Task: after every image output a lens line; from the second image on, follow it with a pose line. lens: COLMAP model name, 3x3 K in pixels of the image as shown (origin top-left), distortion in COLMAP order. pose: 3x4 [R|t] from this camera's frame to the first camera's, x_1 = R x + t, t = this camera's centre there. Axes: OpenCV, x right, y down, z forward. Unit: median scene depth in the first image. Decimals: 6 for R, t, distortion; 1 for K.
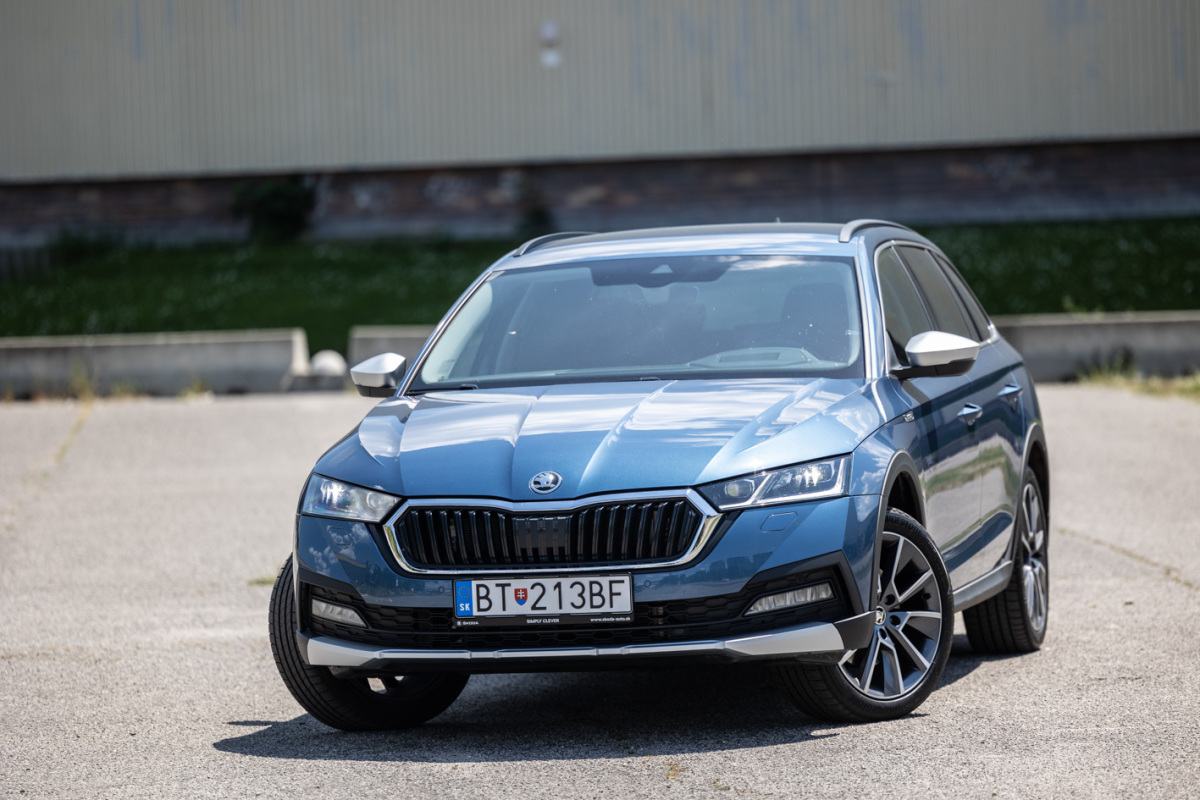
lens RADIAL K [[6513.2, 0, 600.0], [0, 6513.2, 400.0], [0, 0, 1]] dist [0.154708, 3.209327]
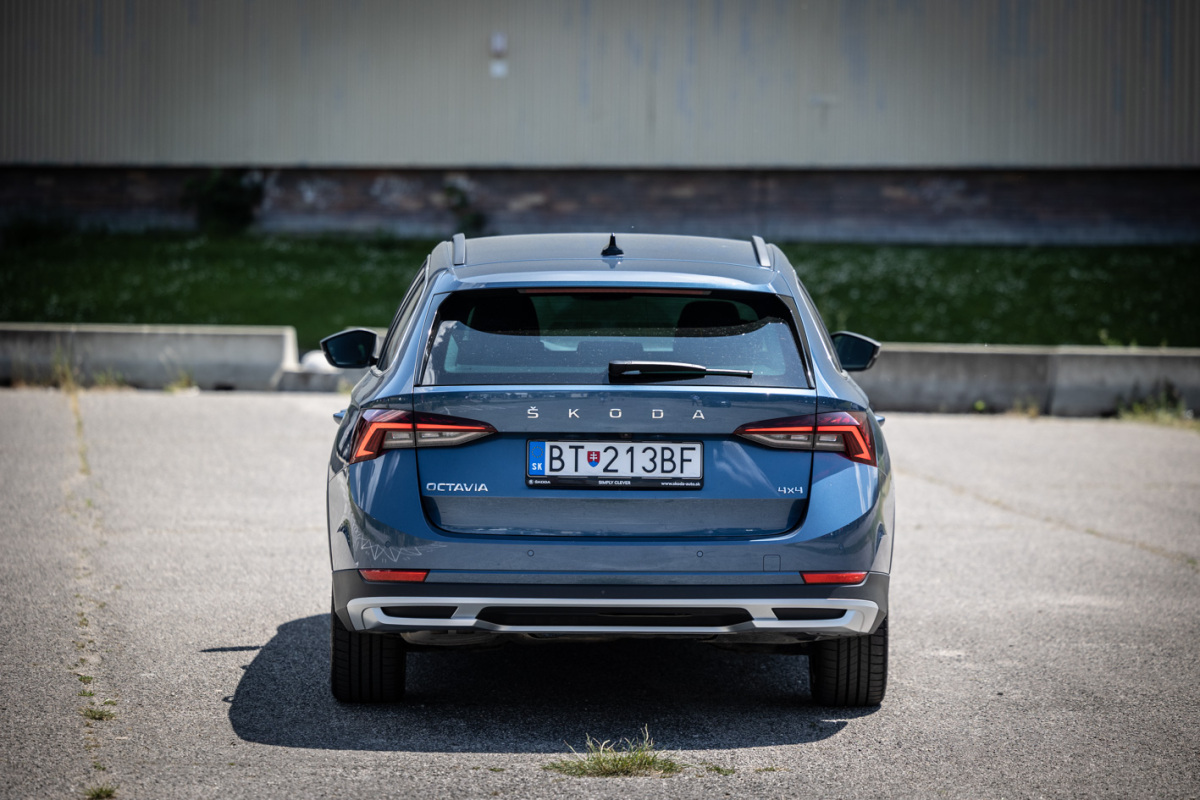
lens RADIAL K [[4910.3, 0, 600.0], [0, 4910.3, 400.0], [0, 0, 1]] dist [0.122518, 1.780434]
pose [[0.997623, 0.038970, 0.056836, -0.038634], [-0.039500, 0.999186, 0.008234, -0.007228], [-0.056469, -0.010460, 0.998350, 0.237372]]
